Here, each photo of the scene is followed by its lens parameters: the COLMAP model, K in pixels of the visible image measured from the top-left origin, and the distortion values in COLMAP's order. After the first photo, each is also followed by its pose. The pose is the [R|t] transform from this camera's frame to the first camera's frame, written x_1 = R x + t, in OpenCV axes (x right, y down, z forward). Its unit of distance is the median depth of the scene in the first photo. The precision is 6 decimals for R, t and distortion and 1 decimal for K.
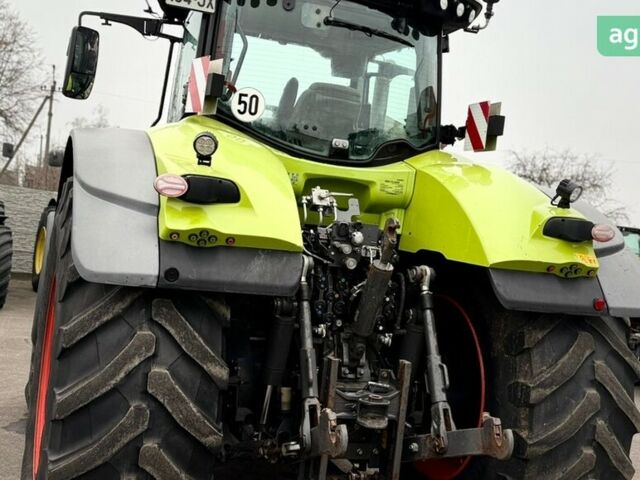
lens RADIAL K [[782.4, 0, 323.3], [0, 782.4, 237.8], [0, 0, 1]] dist [0.102512, 0.000000]
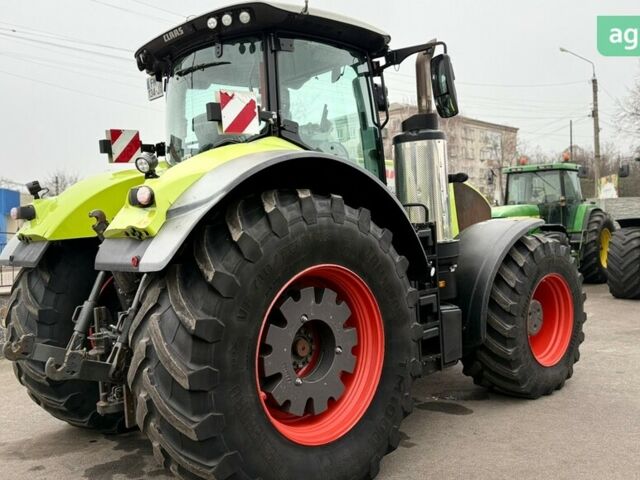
lens RADIAL K [[594.6, 0, 320.8], [0, 594.6, 242.5], [0, 0, 1]] dist [0.054278, 0.000000]
pose [[0.381596, -0.090483, -0.919890, 1.194820], [0.073085, 0.995035, -0.067557, 0.131319], [0.921435, -0.041450, 0.386314, 0.906507]]
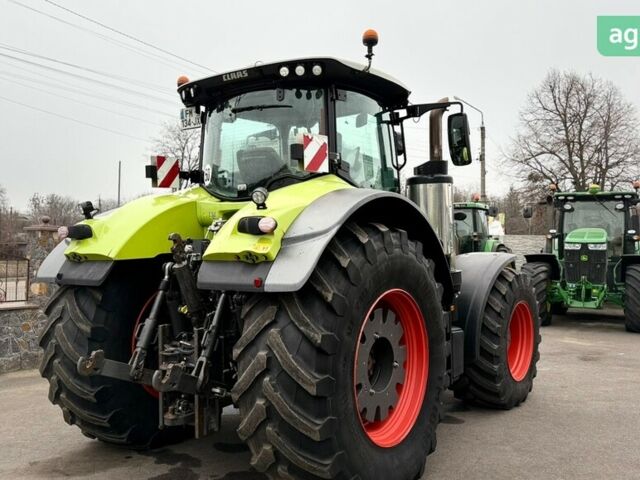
lens RADIAL K [[594.6, 0, 327.6], [0, 594.6, 240.8], [0, 0, 1]] dist [0.054278, 0.000000]
pose [[0.563990, -0.113170, -0.817990, 1.162831], [0.055527, 0.993520, -0.099171, 0.116298], [0.823913, 0.010511, 0.566619, 0.555418]]
